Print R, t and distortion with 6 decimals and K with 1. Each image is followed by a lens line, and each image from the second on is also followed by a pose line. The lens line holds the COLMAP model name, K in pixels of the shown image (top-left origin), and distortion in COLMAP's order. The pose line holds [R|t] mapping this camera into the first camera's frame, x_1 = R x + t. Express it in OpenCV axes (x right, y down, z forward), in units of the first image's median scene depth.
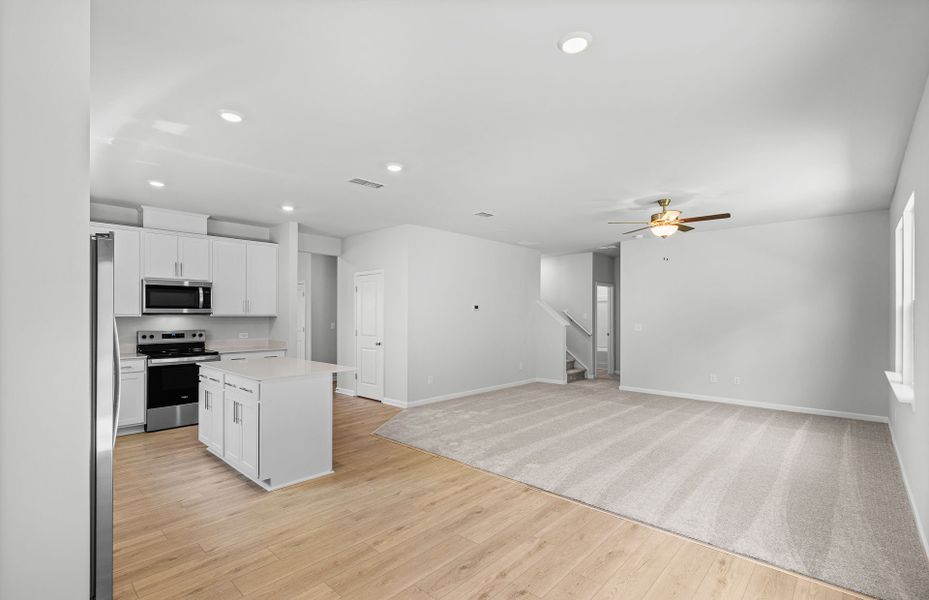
lens RADIAL K [[423.0, 0, 461.3], [0, 423.0, 312.1], [0, 0, 1]] dist [-0.000206, -0.000083]
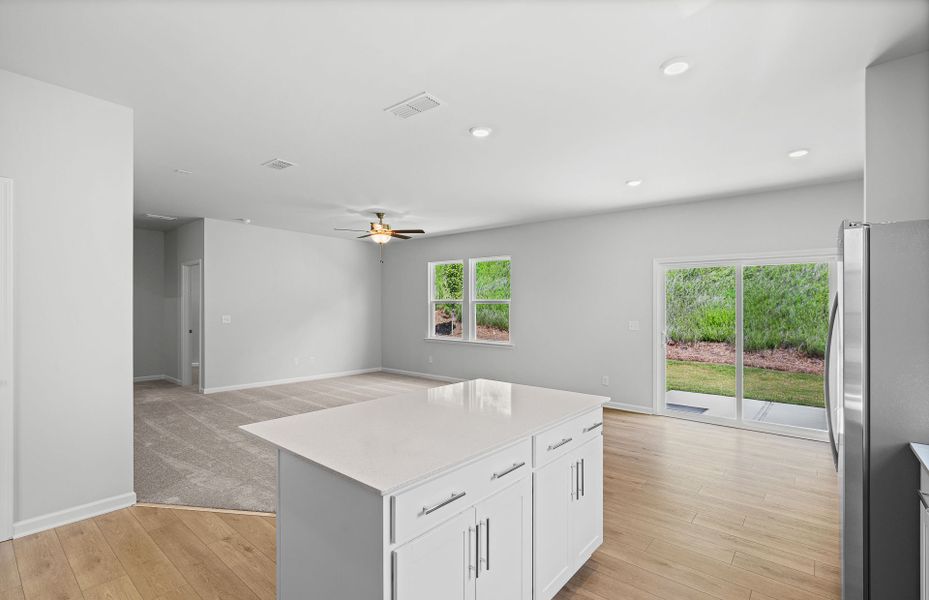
lens RADIAL K [[420.7, 0, 460.5], [0, 420.7, 328.2], [0, 0, 1]] dist [-0.000028, 0.000126]
pose [[-0.041343, -0.049799, 0.997903, -0.650026], [-0.017135, 0.998646, 0.049126, 0.003284], [-0.998998, -0.015068, -0.042140, 0.716887]]
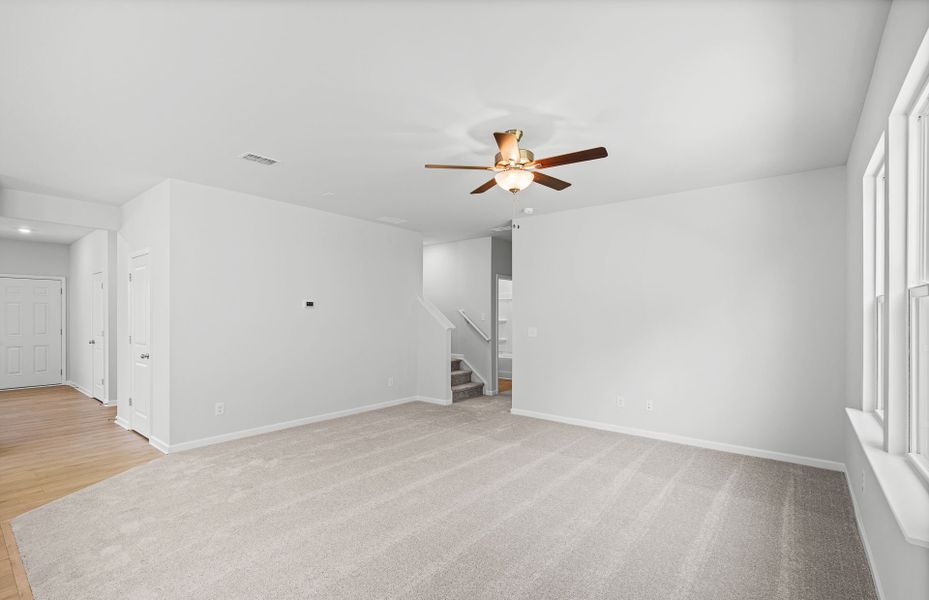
lens RADIAL K [[425.0, 0, 458.0], [0, 425.0, 310.7], [0, 0, 1]] dist [-0.000460, 0.000594]
pose [[0.997496, 0.005002, 0.070553, 0.303260], [-0.004766, 0.999982, -0.003514, 0.001606], [-0.070569, 0.003169, 0.997502, 0.325237]]
